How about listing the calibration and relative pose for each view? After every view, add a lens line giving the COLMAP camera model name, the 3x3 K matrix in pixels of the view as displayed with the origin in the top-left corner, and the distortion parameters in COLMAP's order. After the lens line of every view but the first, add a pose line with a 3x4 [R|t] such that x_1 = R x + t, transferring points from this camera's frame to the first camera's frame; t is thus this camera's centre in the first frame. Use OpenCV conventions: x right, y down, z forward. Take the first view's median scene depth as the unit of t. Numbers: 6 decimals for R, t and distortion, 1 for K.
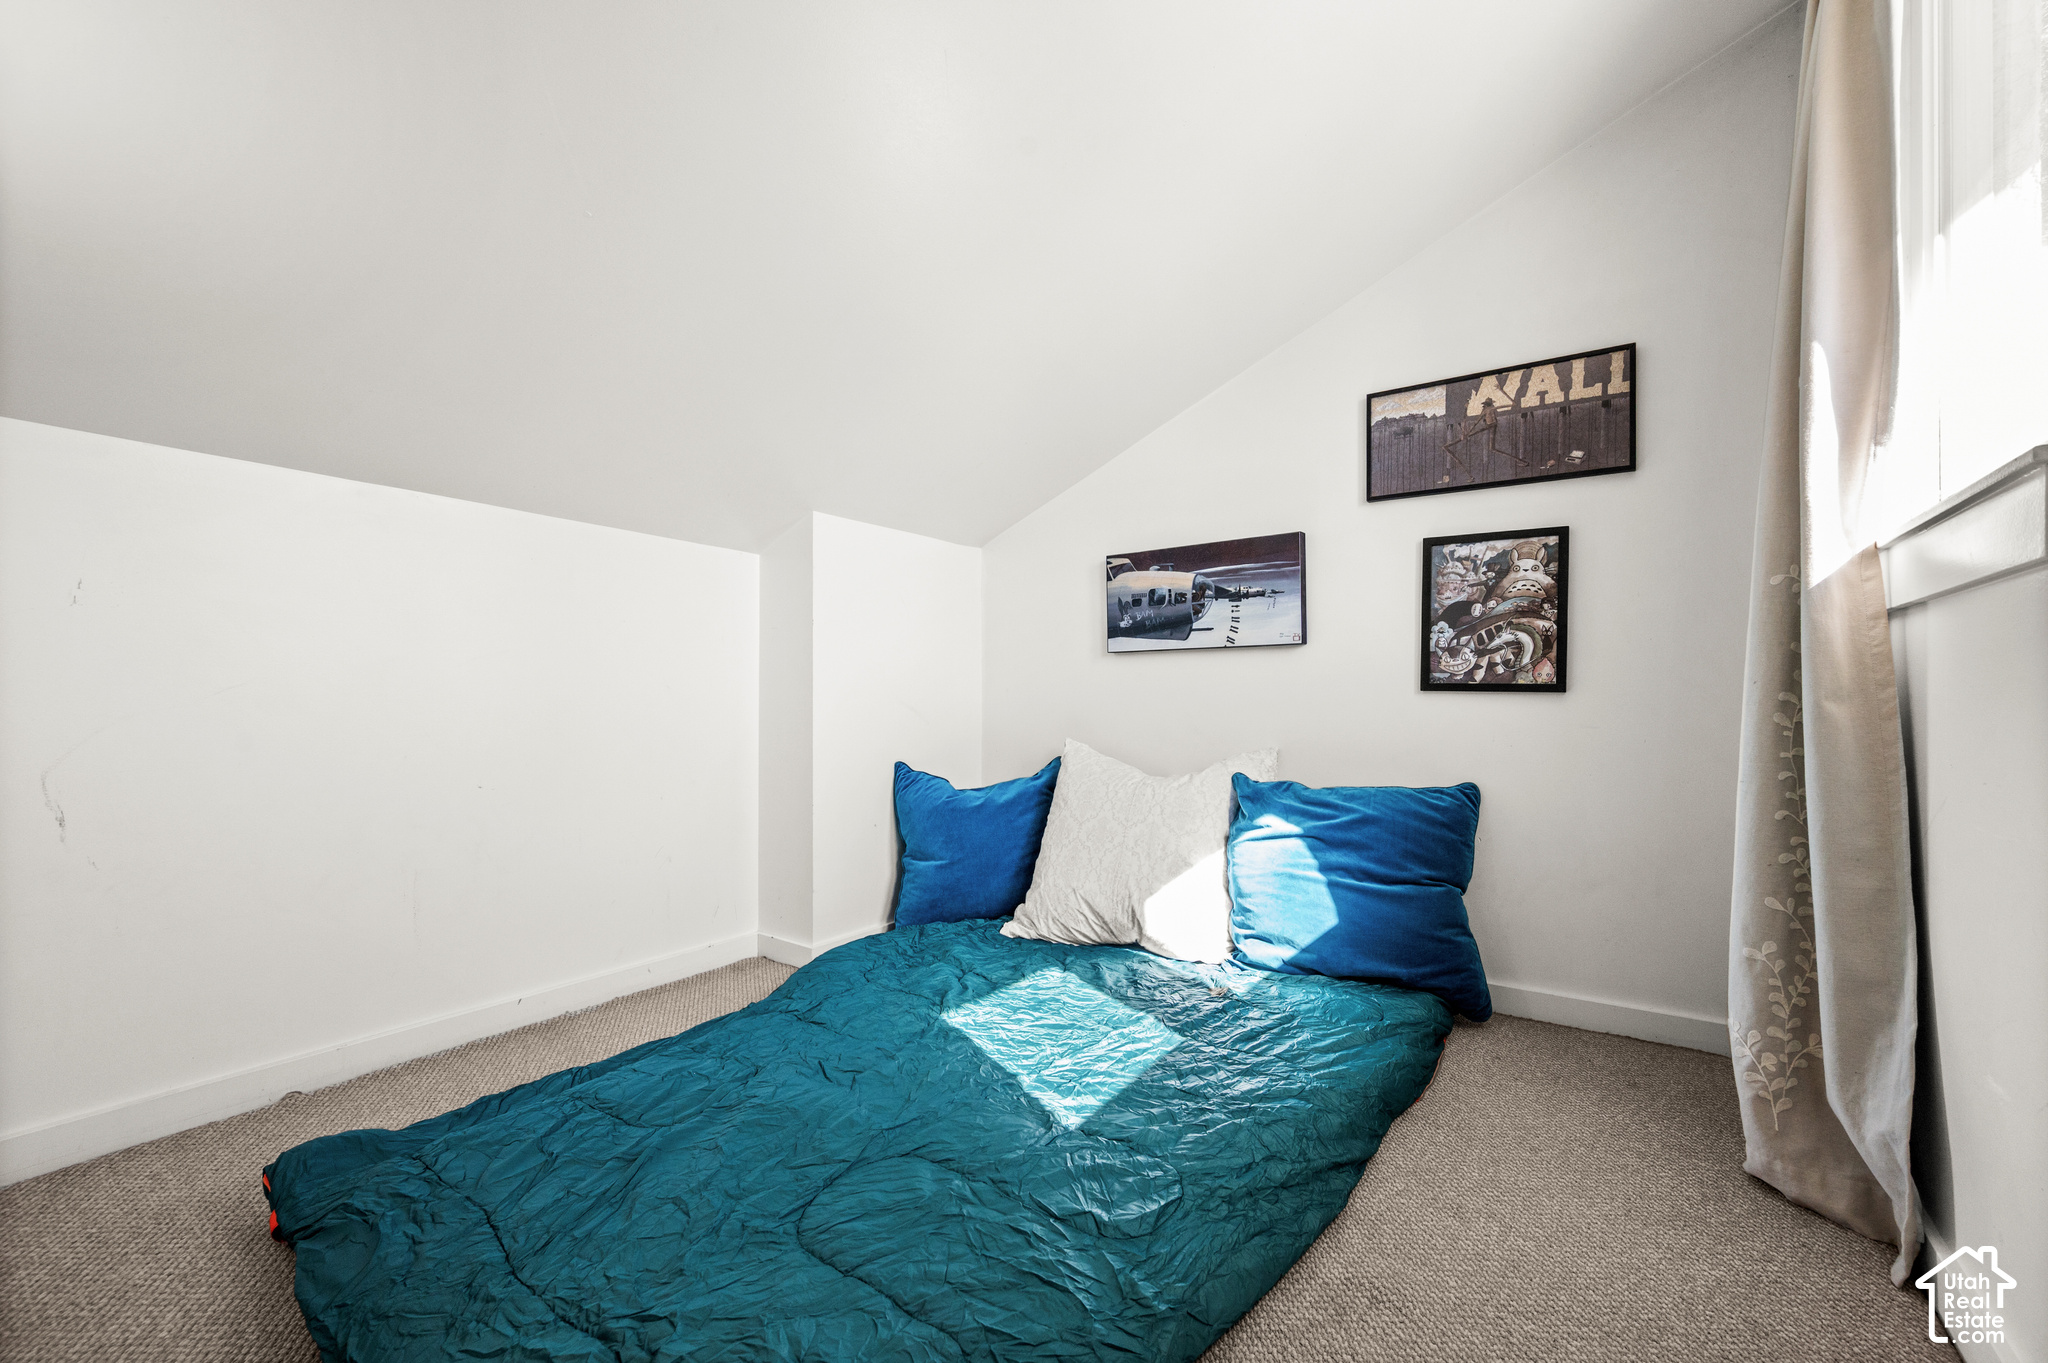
lens RADIAL K [[806.6, 0, 1017.9], [0, 806.6, 693.8], [0, 0, 1]] dist [0.000547, 0.000014]
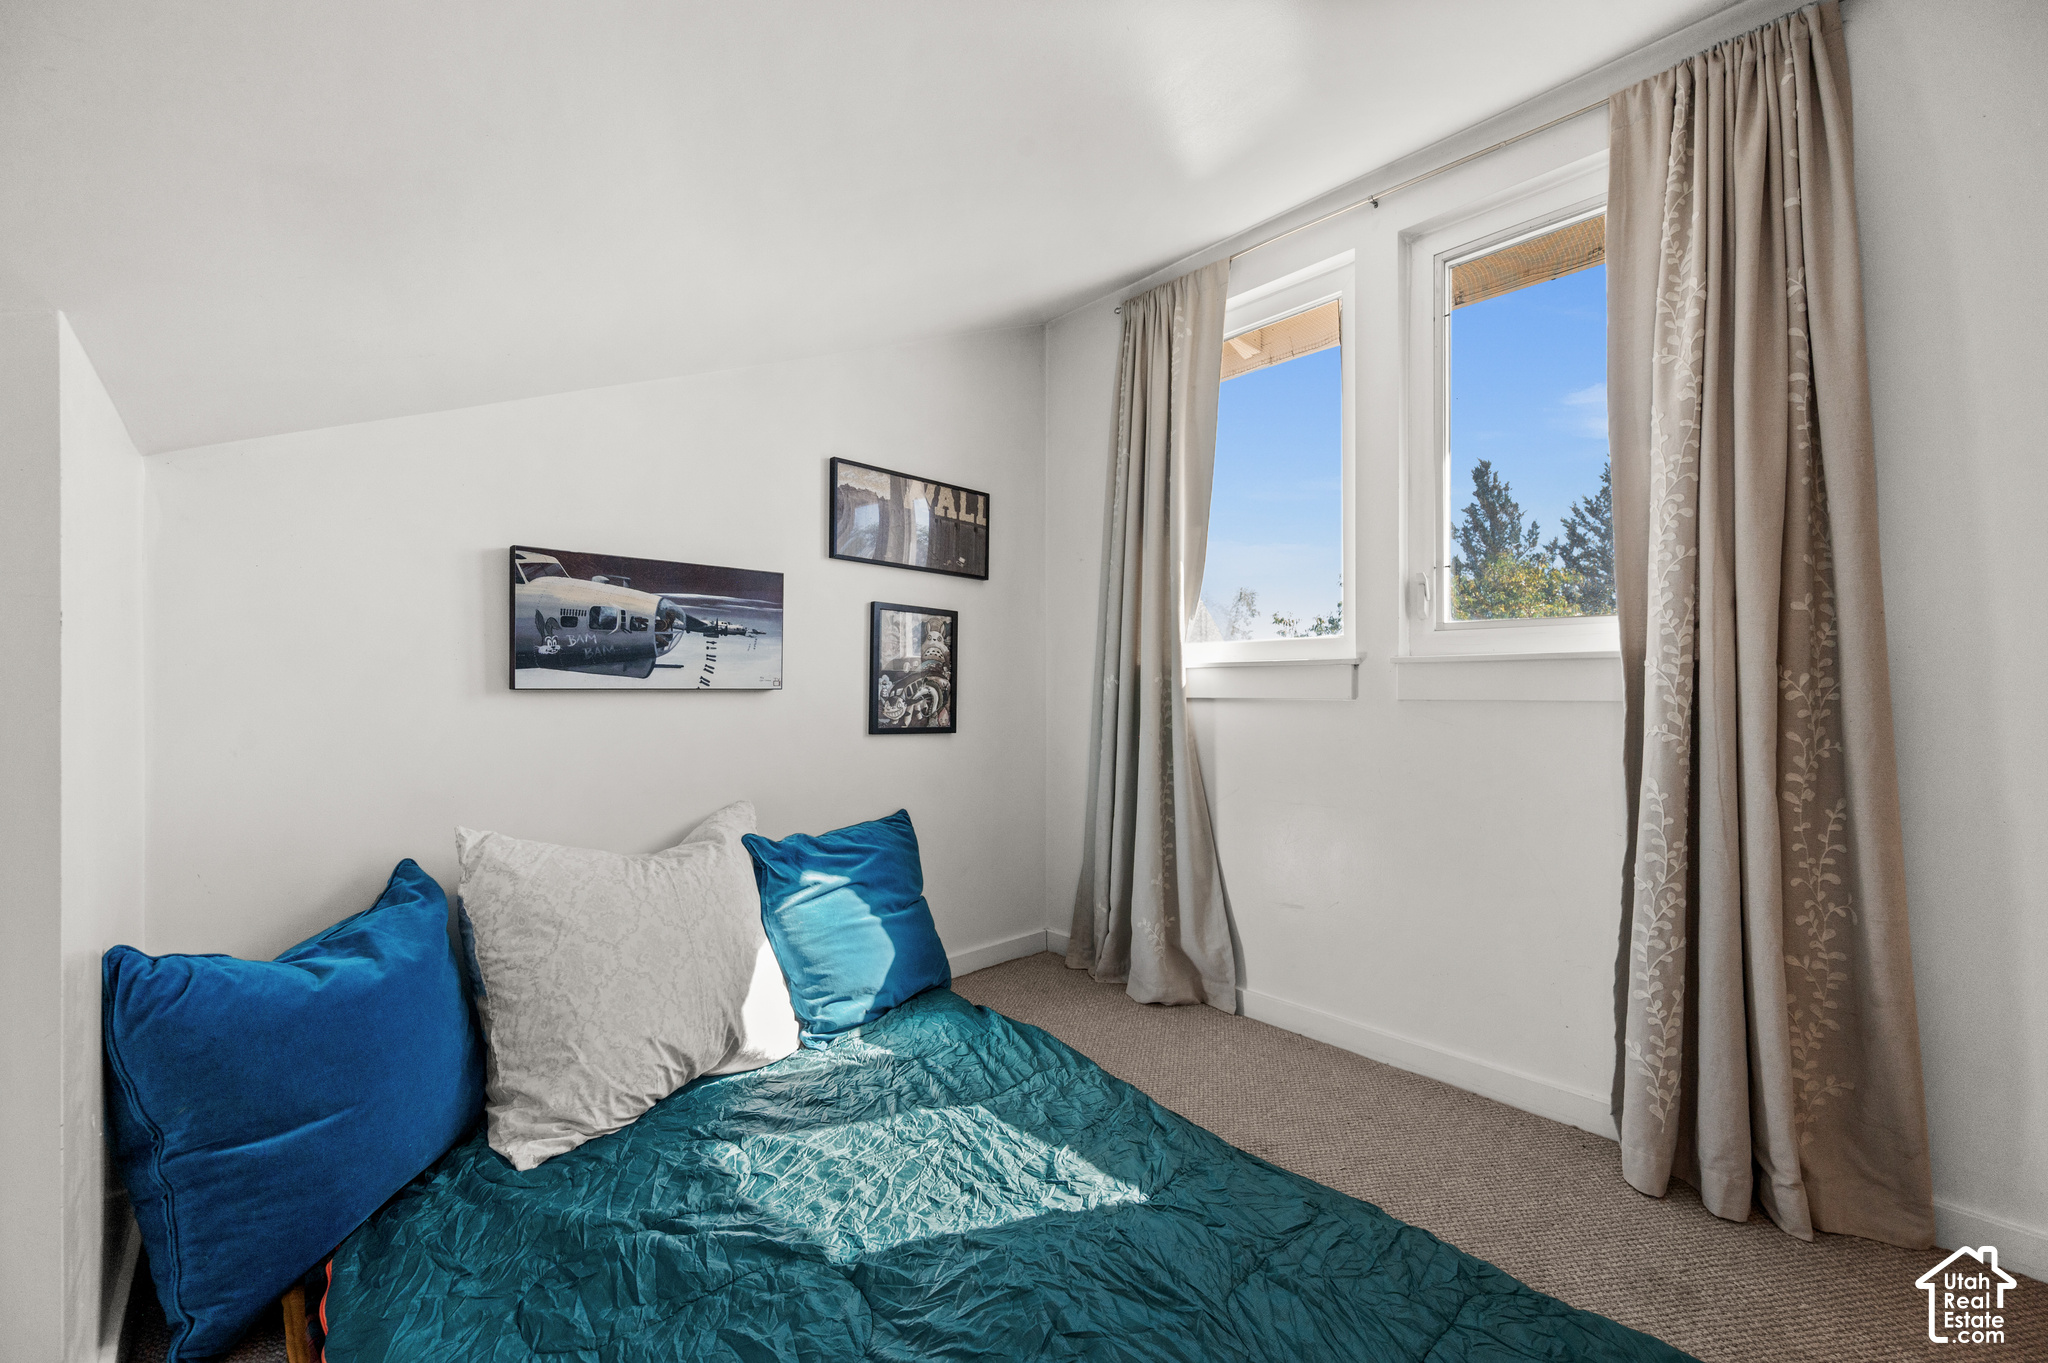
lens RADIAL K [[806.6, 0, 1017.9], [0, 806.6, 693.8], [0, 0, 1]] dist [0.000547, 0.000014]
pose [[0.204186, -0.000006, 0.978932, -0.583311], [-0.007395, 0.999971, 0.001548, -0.065465], [-0.978904, -0.007555, 0.204180, 0.571821]]
